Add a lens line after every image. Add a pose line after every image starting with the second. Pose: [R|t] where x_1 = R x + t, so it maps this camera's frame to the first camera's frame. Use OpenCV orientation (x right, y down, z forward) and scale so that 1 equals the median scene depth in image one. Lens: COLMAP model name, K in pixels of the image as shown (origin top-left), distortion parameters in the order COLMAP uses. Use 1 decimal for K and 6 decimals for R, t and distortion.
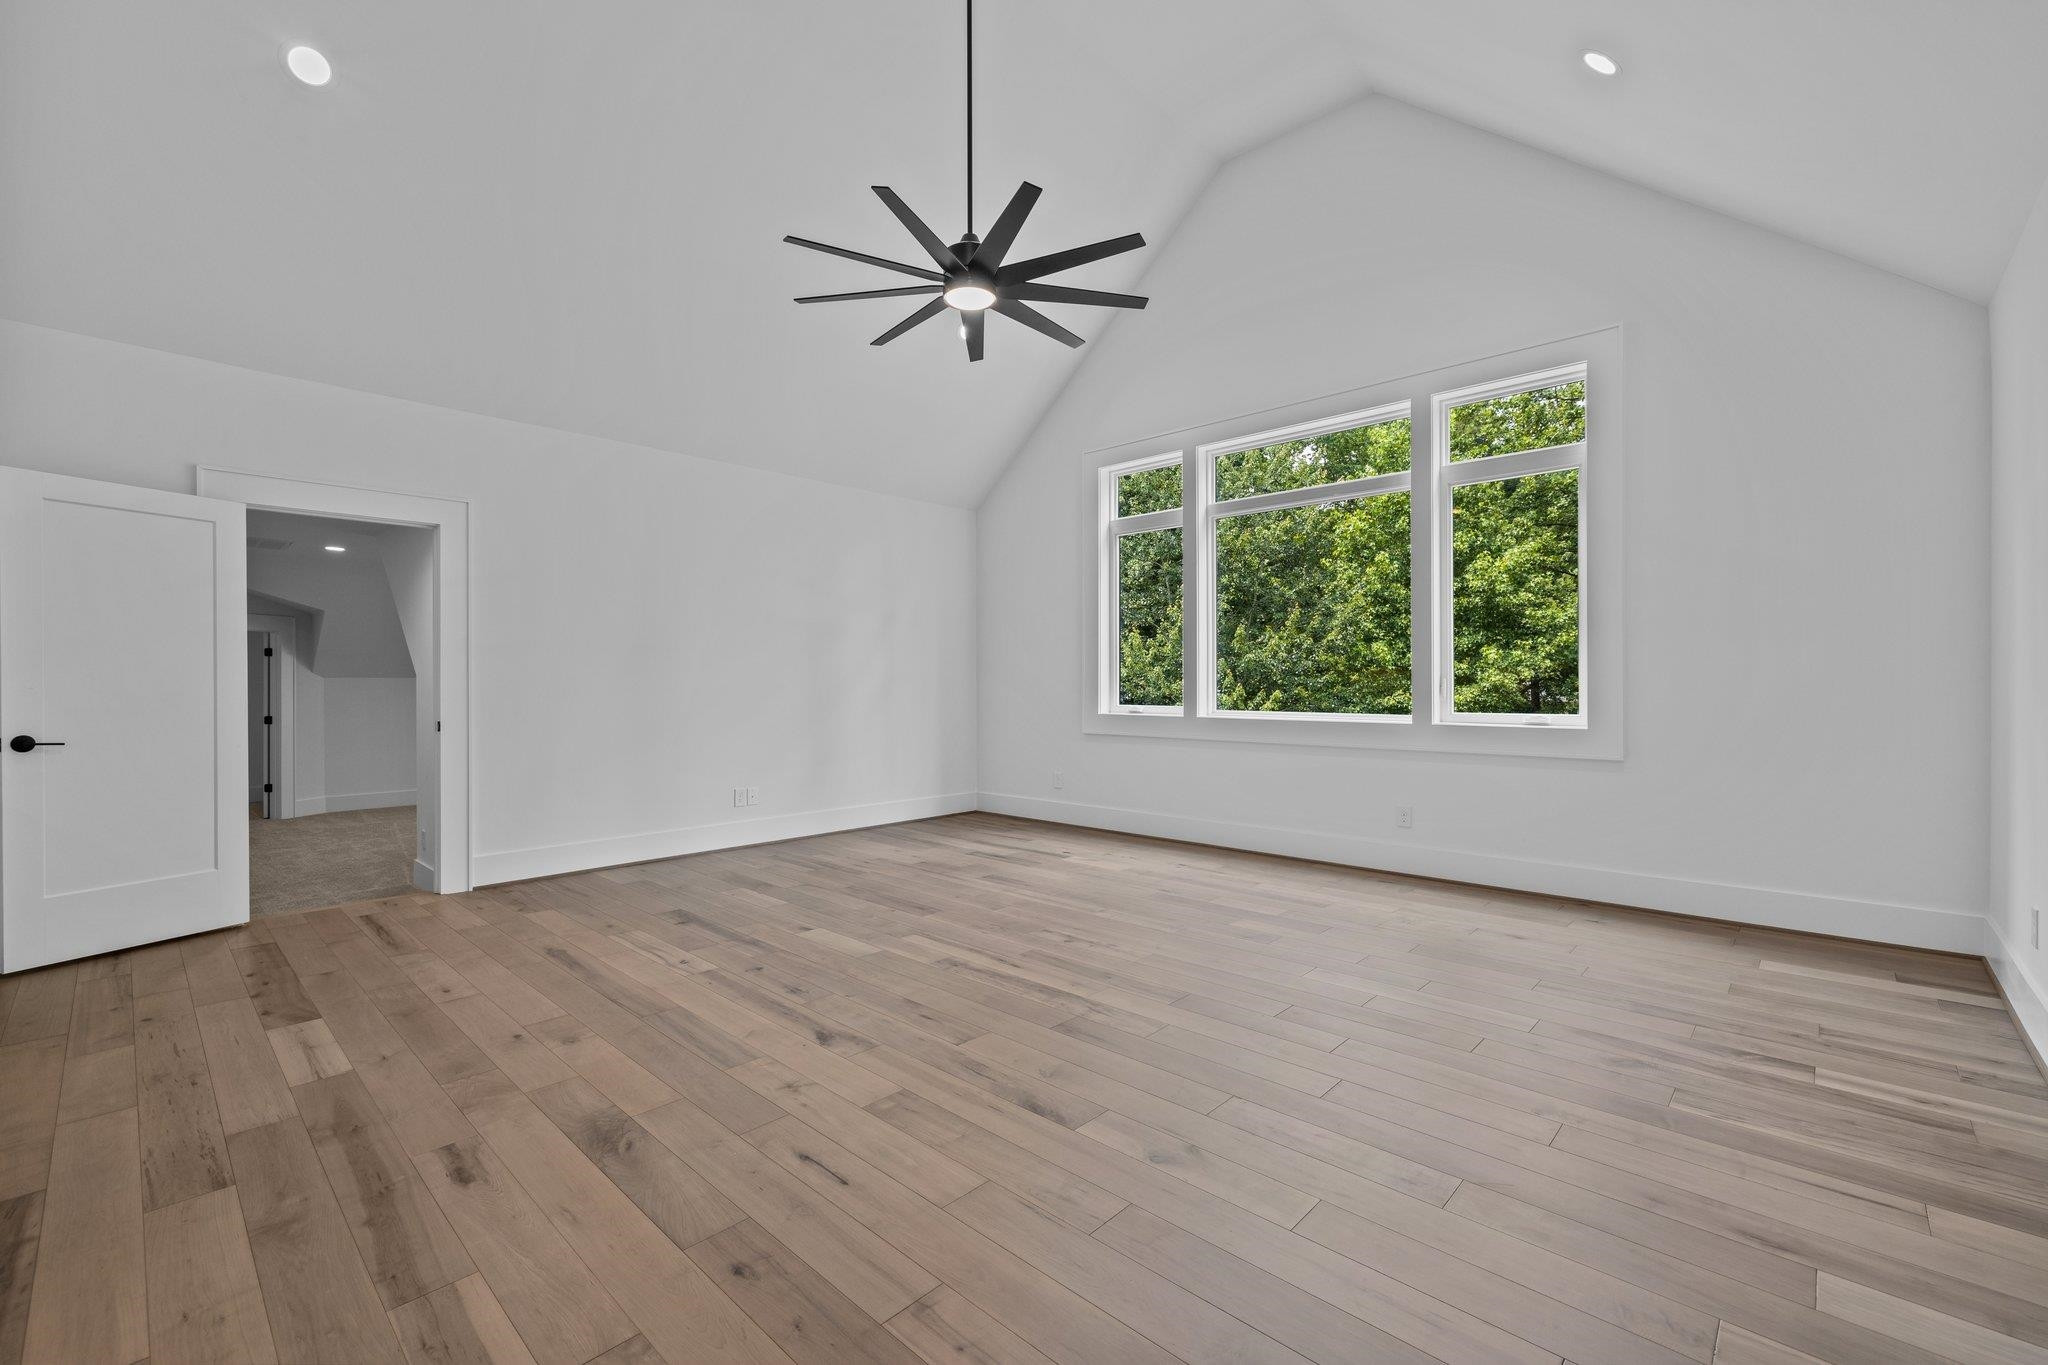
lens RADIAL K [[865.5, 0, 1016.6], [0, 865.5, 684.0], [0, 0, 1]] dist [0.012060, -0.000062]
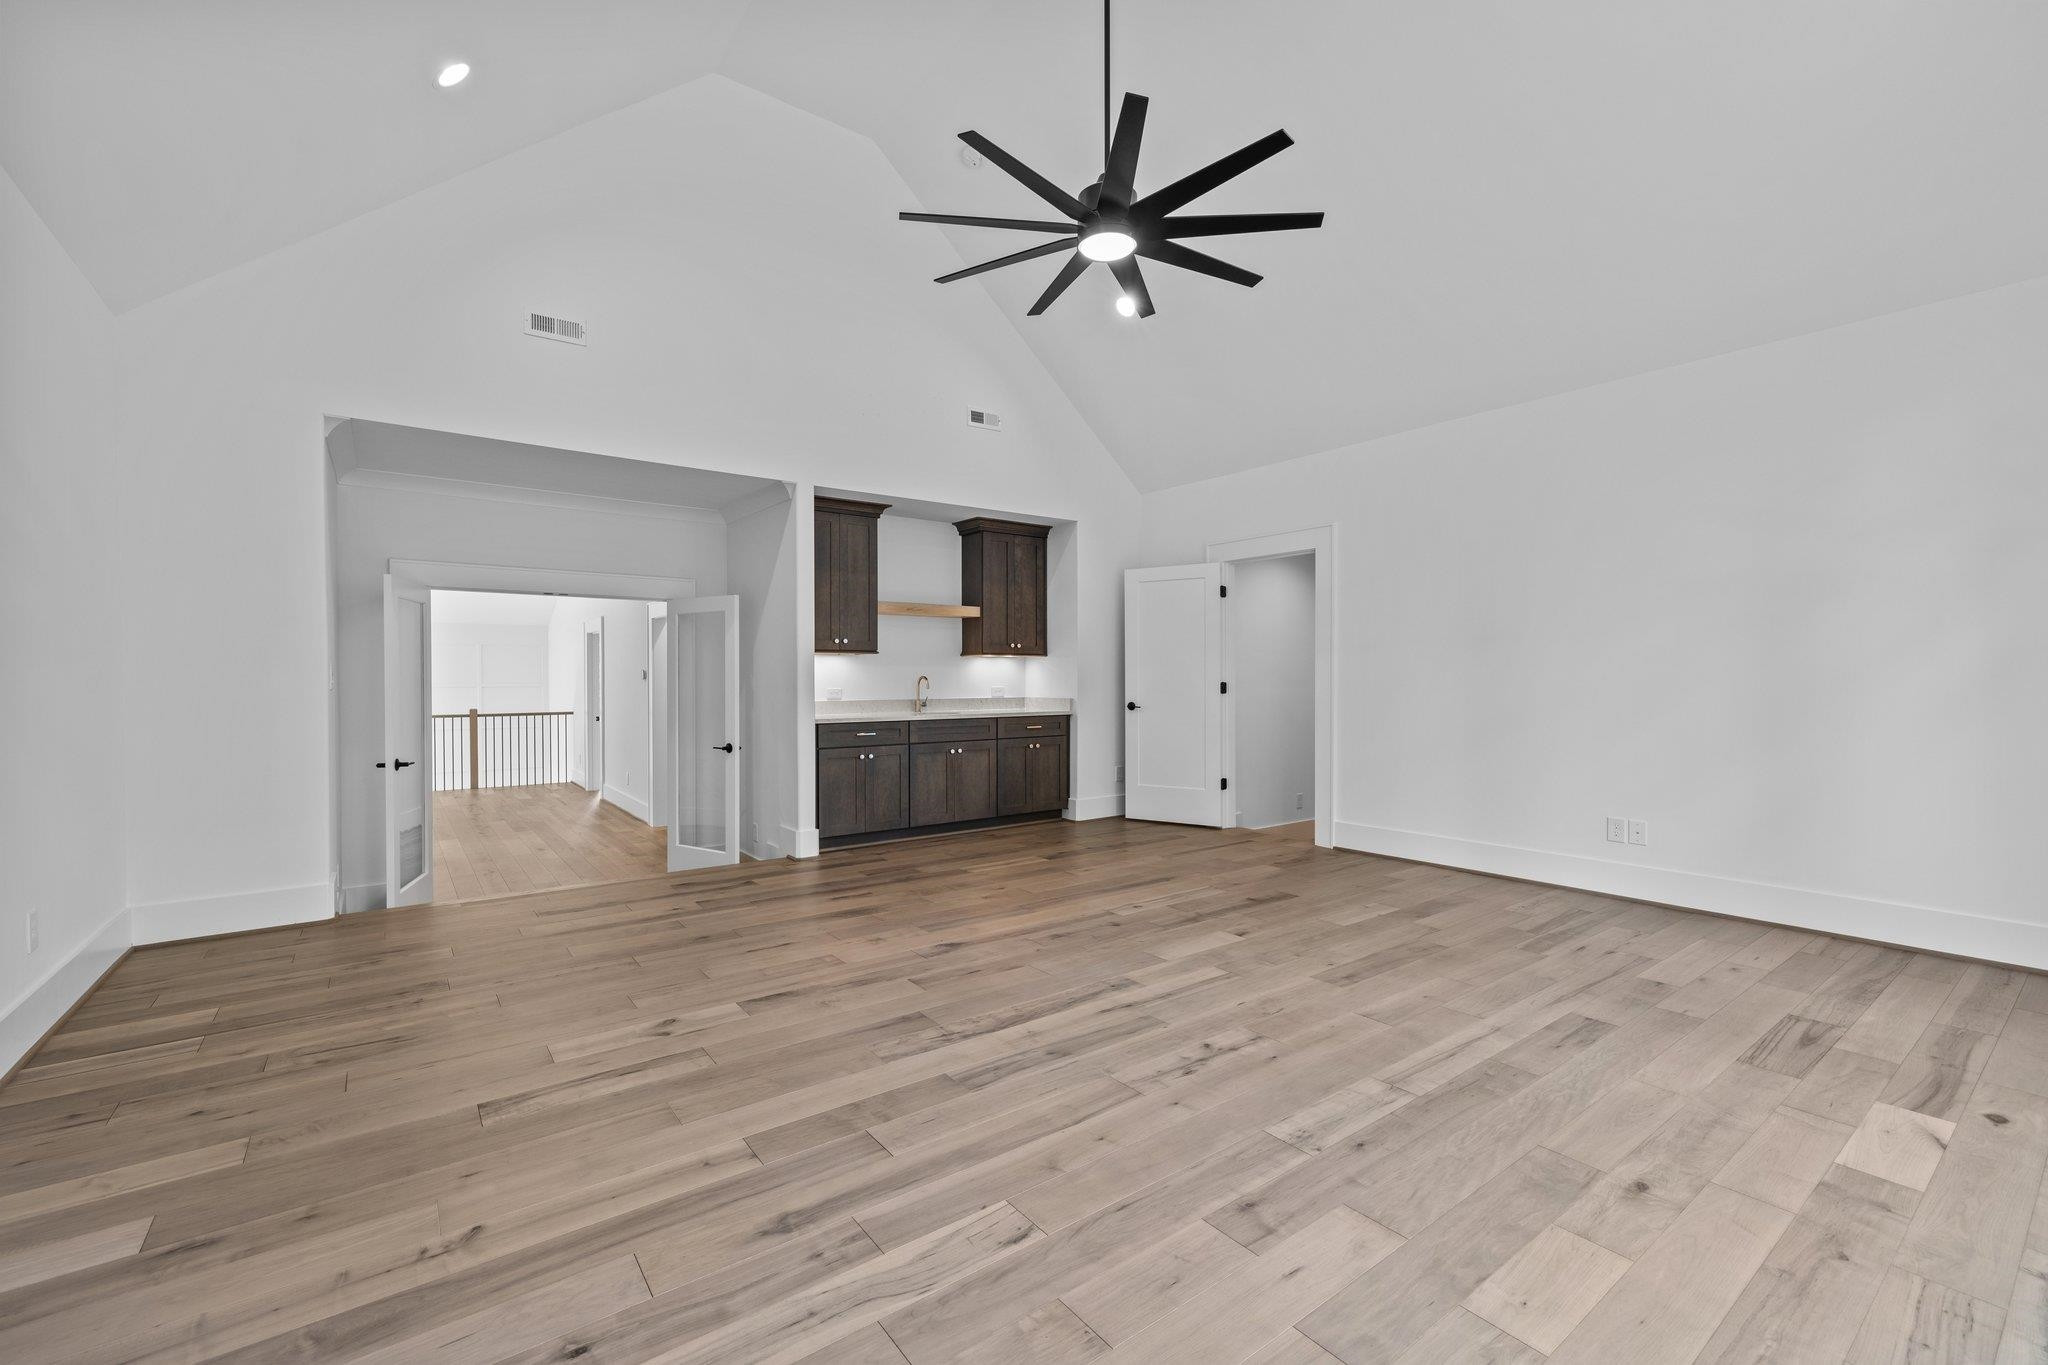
lens RADIAL K [[865.5, 0, 1019.1], [0, 865.5, 682.5], [0, 0, 1]] dist [0.012060, -0.000062]
pose [[-0.176651, 0.006578, -0.984252, 0.824726], [0.001637, 0.999978, 0.006390, -0.000216], [0.984272, -0.000482, -0.176658, 1.041072]]
